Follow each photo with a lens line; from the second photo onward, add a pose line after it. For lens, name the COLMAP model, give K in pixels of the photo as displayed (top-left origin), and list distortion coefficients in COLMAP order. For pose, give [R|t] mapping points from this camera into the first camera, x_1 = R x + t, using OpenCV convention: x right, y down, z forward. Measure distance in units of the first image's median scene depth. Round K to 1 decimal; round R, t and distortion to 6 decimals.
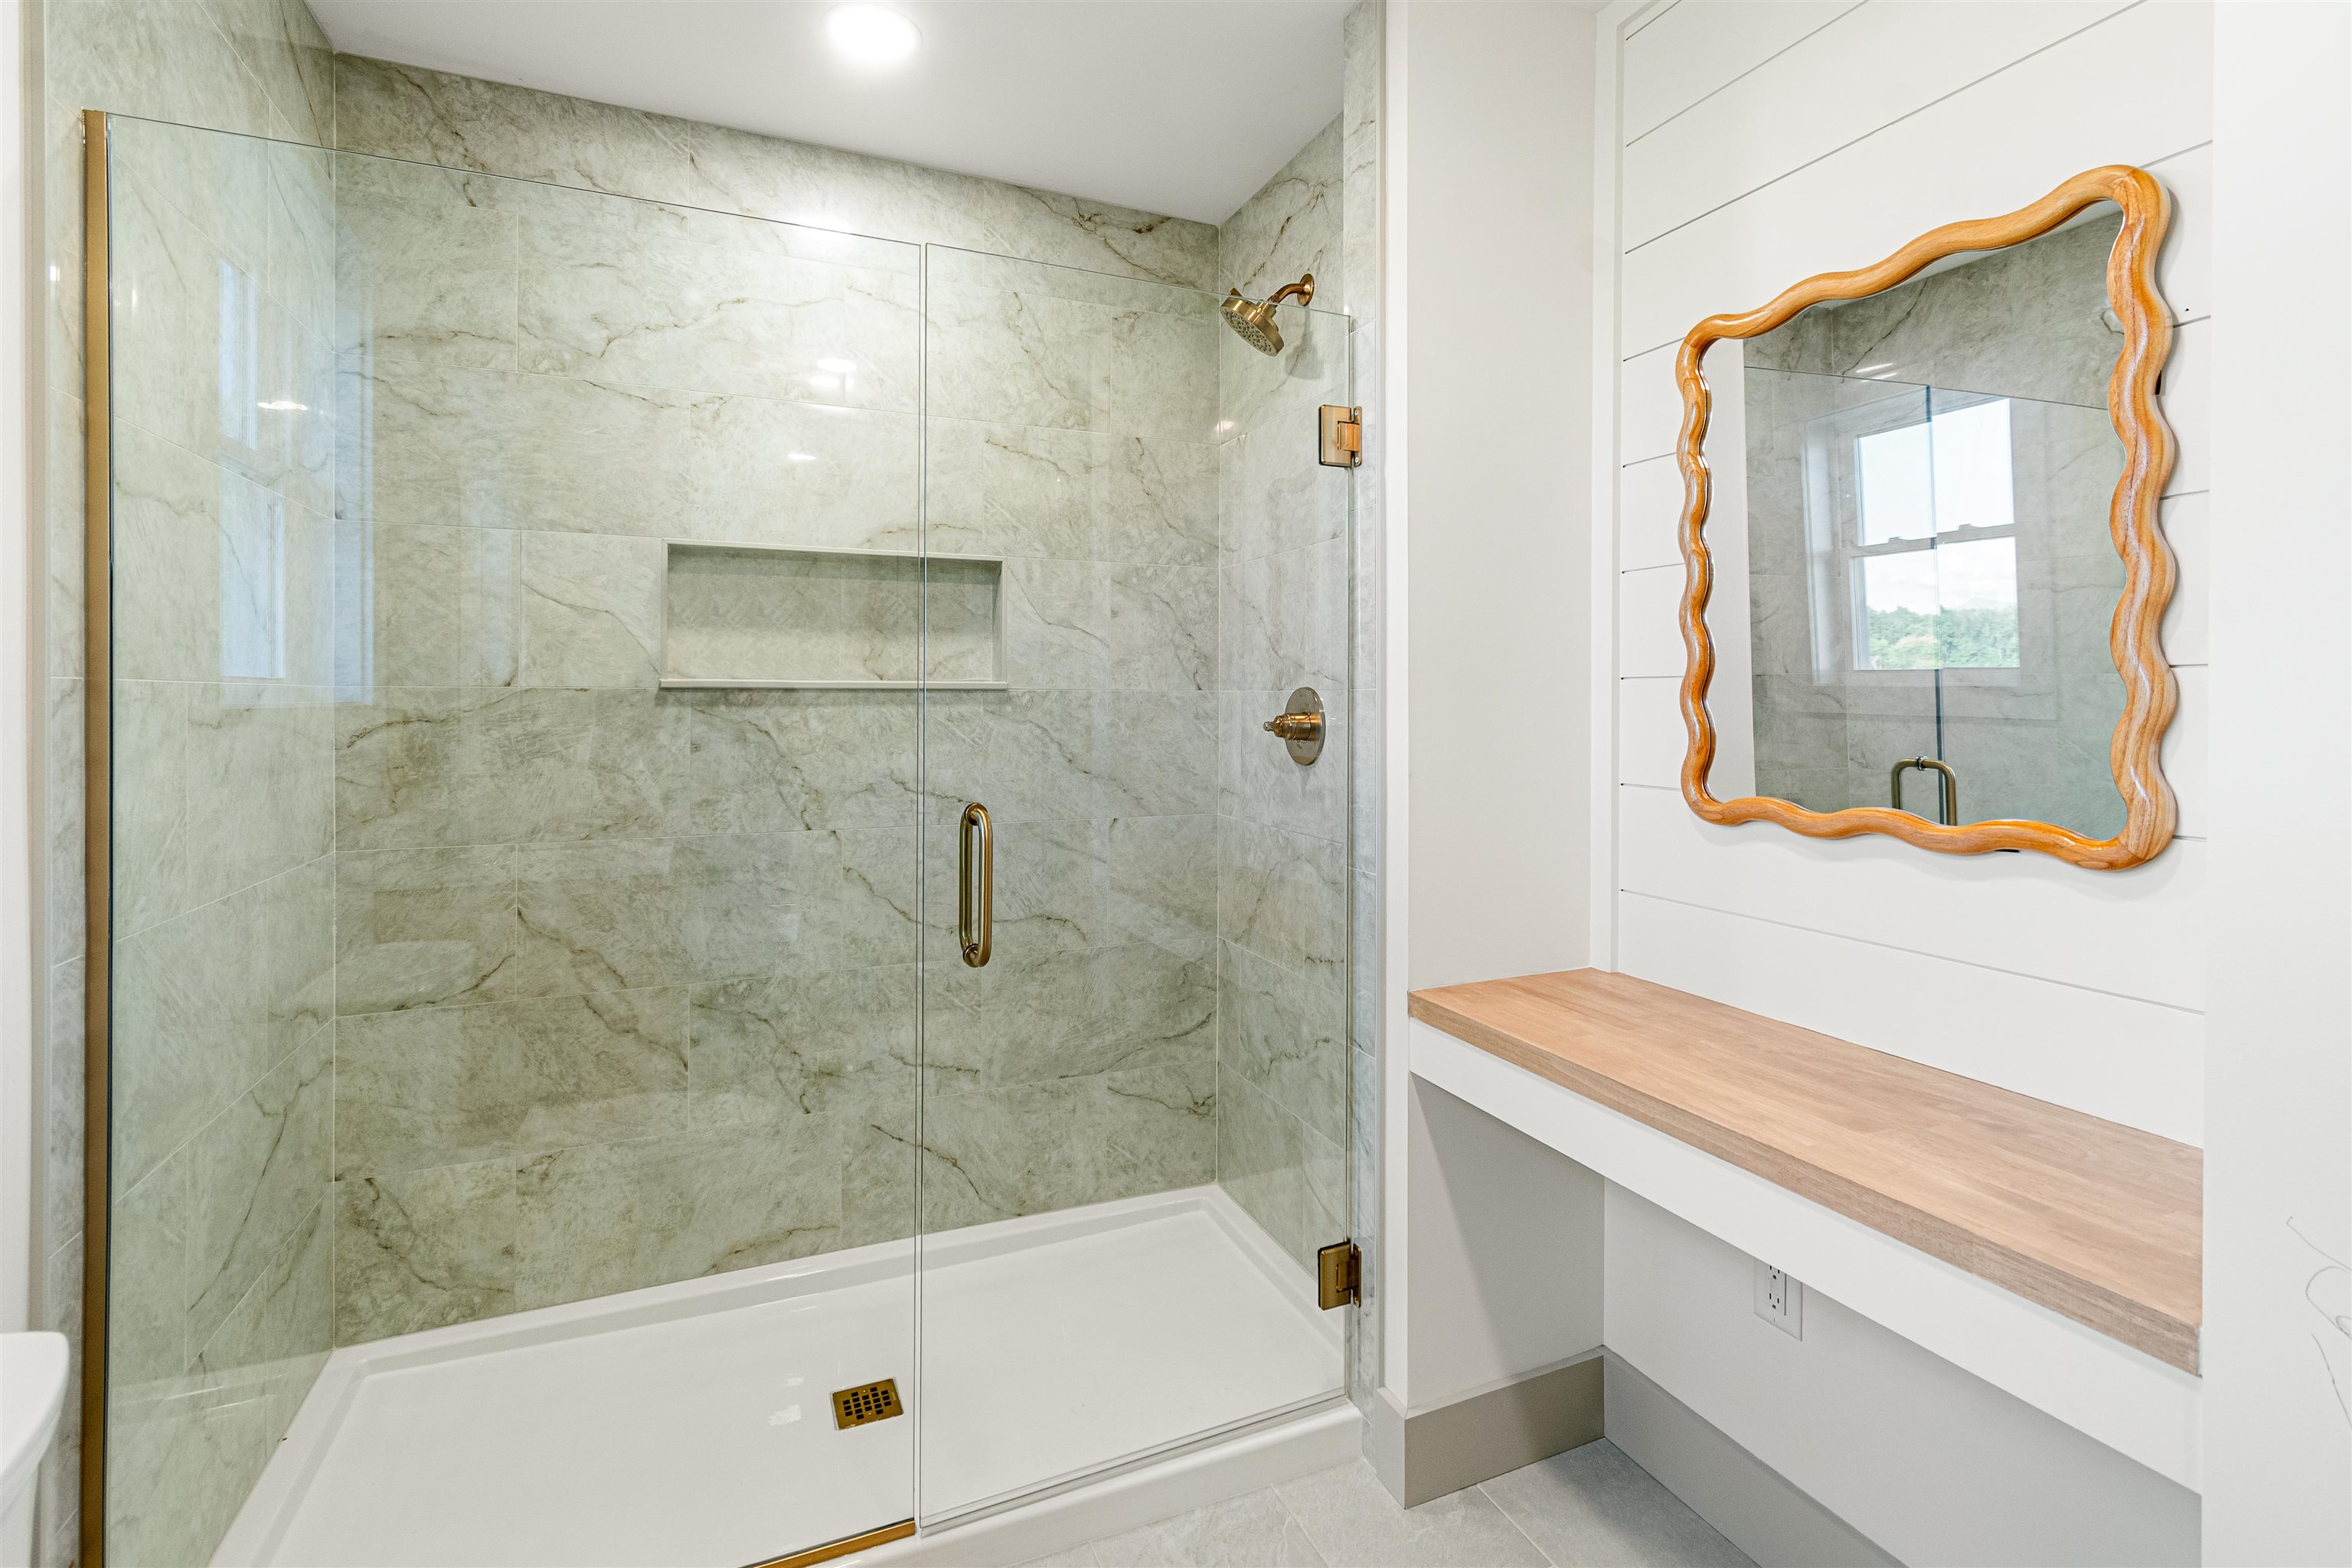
lens RADIAL K [[1079.3, 0, 1176.3], [0, 1079.3, 702.7], [0, 0, 1]] dist [0.002987, -0.000218]
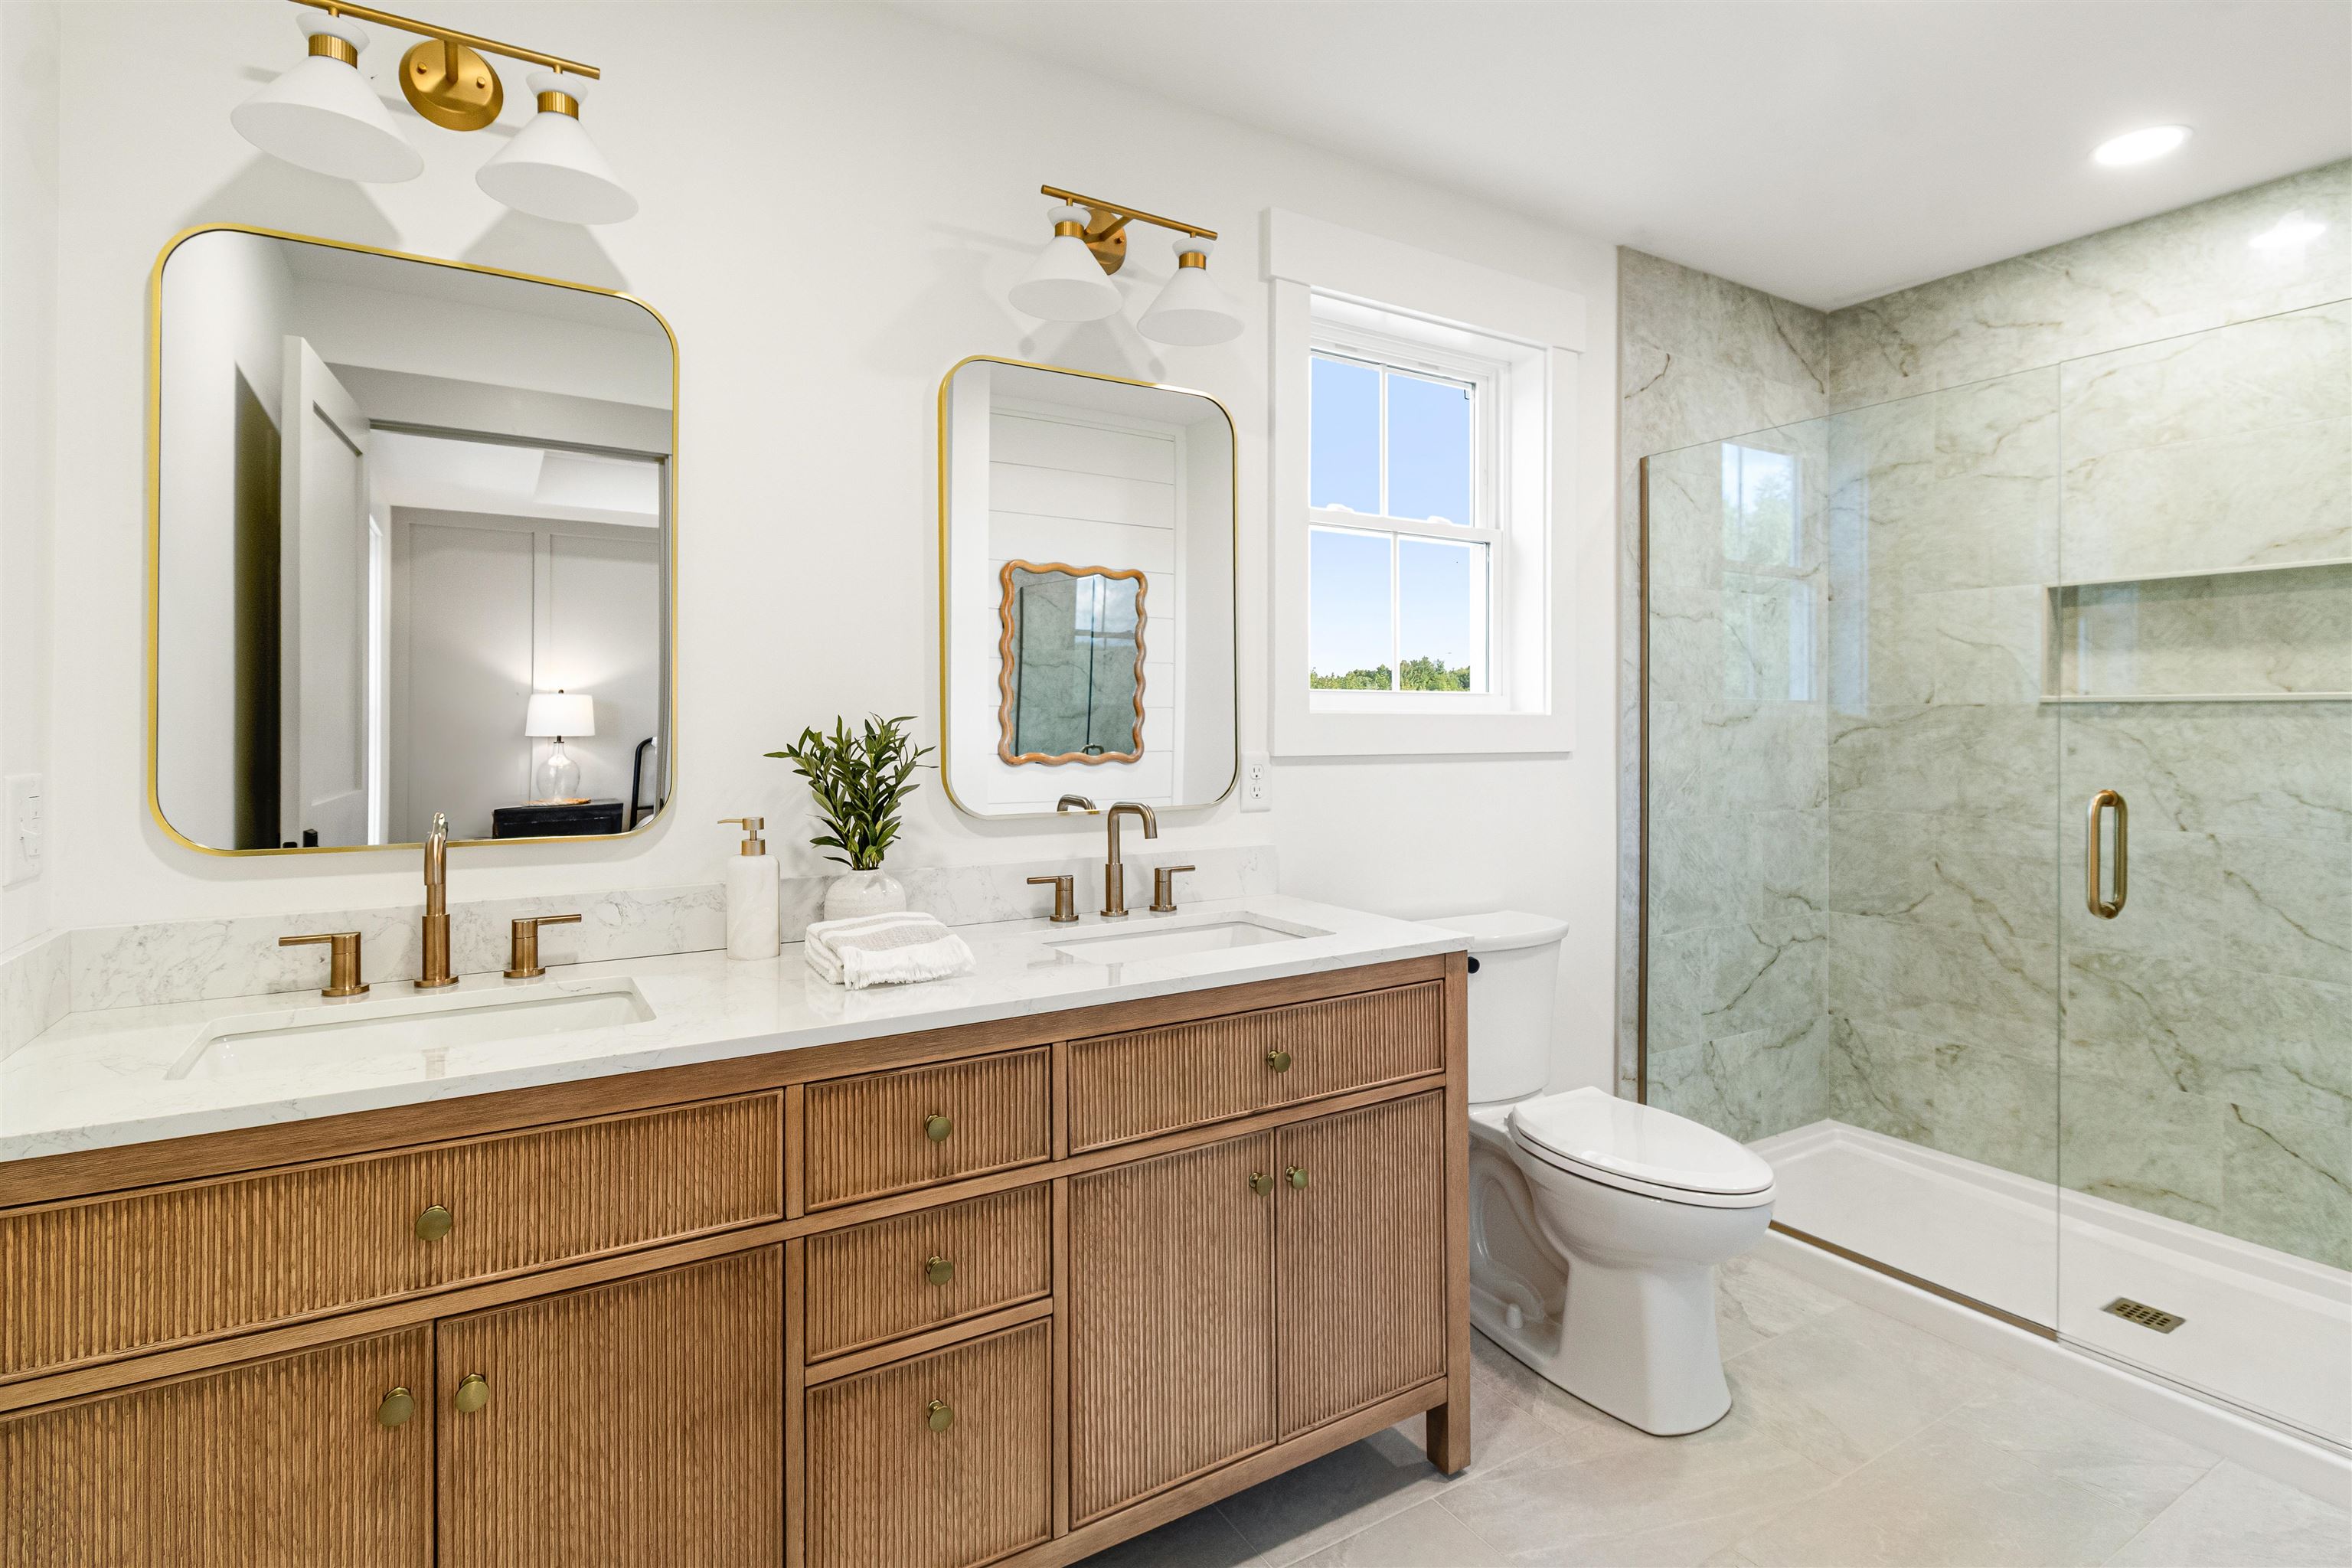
lens RADIAL K [[1151.5, 0, 1173.7], [0, 1151.5, 710.6], [0, 0, 1]] dist [-0.001078, -0.001411]
pose [[0.144759, -0.009164, -0.989425, 0.708605], [-0.007670, 0.999917, -0.010383, 0.016914], [0.989437, 0.009092, 0.144676, -0.193702]]
